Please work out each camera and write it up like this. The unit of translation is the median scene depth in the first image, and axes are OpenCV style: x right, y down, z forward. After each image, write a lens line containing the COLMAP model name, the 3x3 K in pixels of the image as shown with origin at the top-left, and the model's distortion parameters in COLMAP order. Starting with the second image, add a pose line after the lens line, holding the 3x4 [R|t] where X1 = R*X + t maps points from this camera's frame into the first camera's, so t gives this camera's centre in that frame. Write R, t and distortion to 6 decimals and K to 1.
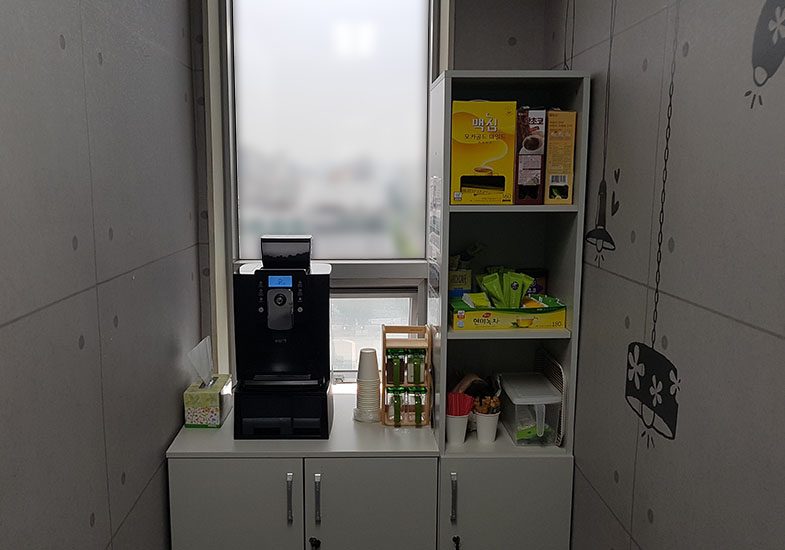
lens RADIAL K [[774.9, 0, 367.4], [0, 774.9, 309.8], [0, 0, 1]] dist [0.002696, -0.006519]
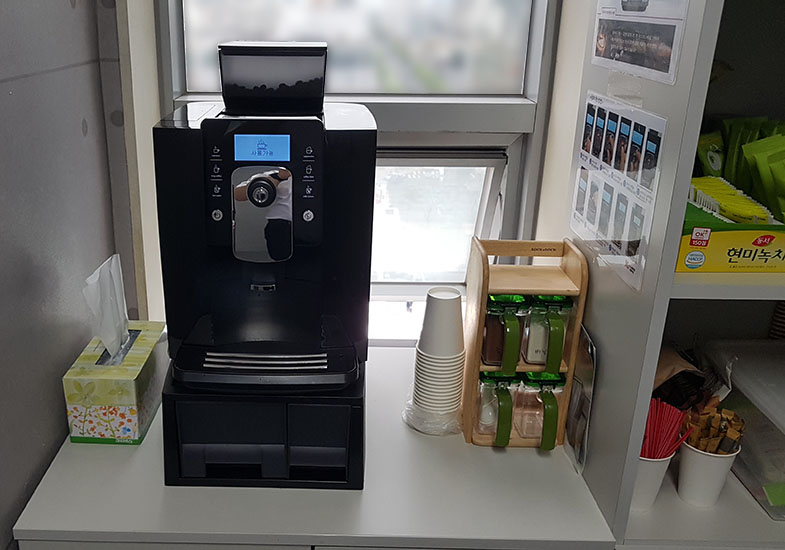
lens RADIAL K [[765.0, 0, 311.3], [0, 765.0, 303.2], [0, 0, 1]] dist [-0.016357, -0.016557]
pose [[0.999043, 0.021325, -0.038200, -0.066015], [-0.013287, 0.979809, 0.199495, -0.035988], [0.041683, -0.198796, 0.979154, 0.560859]]
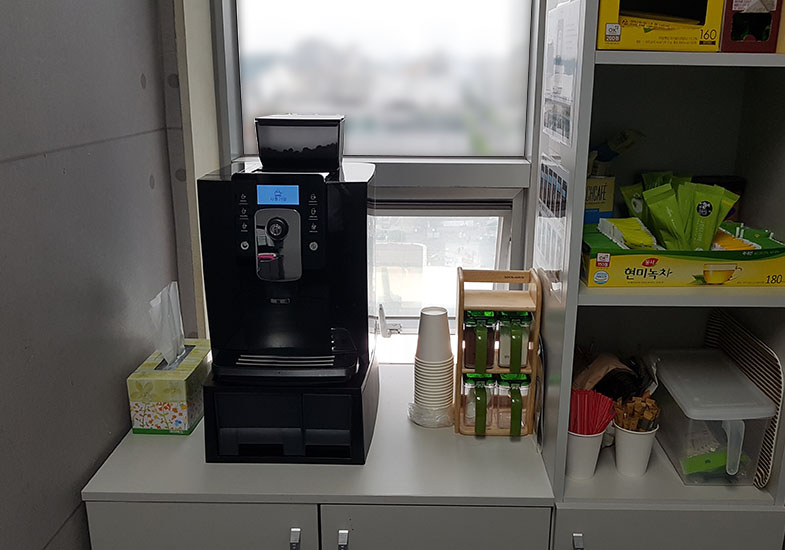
lens RADIAL K [[768.8, 0, 420.0], [0, 768.8, 308.0], [0, 0, 1]] dist [0.003200, -0.024733]
pose [[0.999584, 0.016320, -0.023764, 0.004246], [-0.013198, 0.991935, 0.126061, -0.026216], [0.025629, -0.125695, 0.991738, 0.429078]]
